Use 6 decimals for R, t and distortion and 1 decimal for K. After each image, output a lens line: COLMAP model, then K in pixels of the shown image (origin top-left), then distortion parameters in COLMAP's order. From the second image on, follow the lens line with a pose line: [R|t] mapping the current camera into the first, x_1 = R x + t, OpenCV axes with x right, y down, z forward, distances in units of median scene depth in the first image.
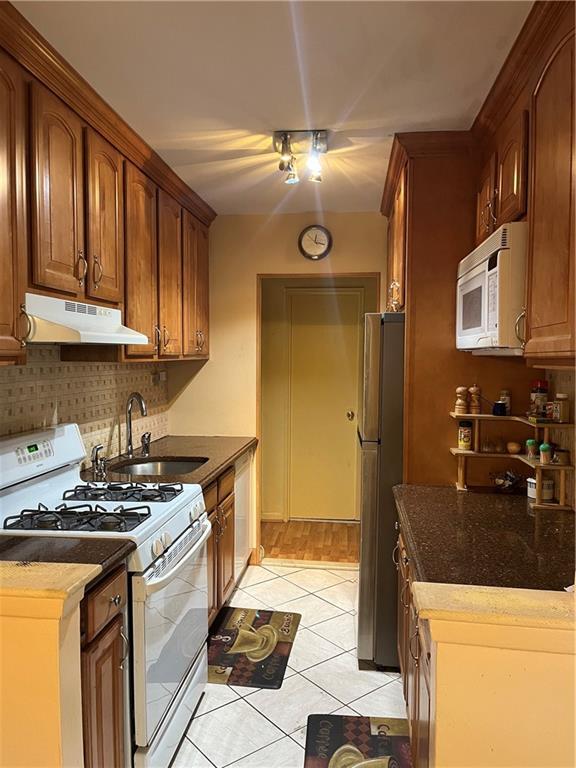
lens RADIAL K [[577.7, 0, 288.1], [0, 577.7, 384.2], [0, 0, 1]] dist [0.005080, -0.037562]
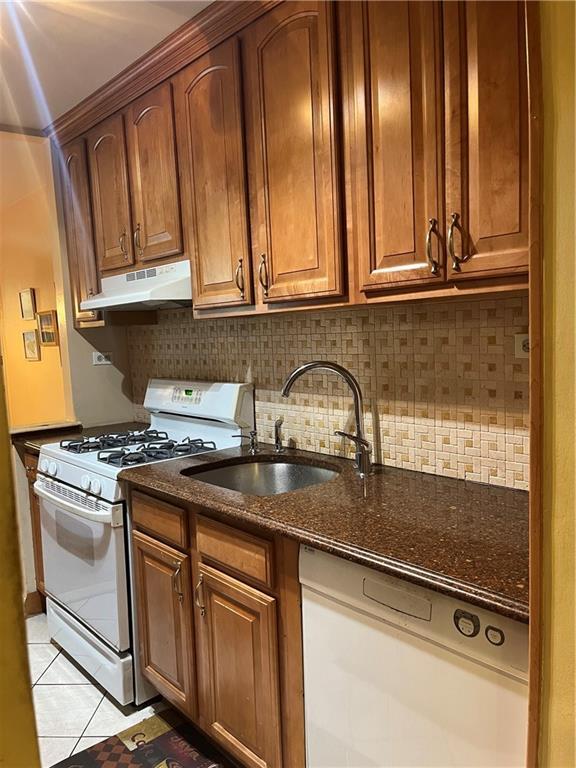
lens RADIAL K [[577.7, 0, 292.9], [0, 577.7, 386.0], [0, 0, 1]] dist [0.005080, -0.037562]
pose [[-0.646654, 0.090074, -0.757446, 0.297937], [-0.004138, 0.992575, 0.121567, -0.045351], [0.762772, 0.081746, -0.641480, 1.733356]]
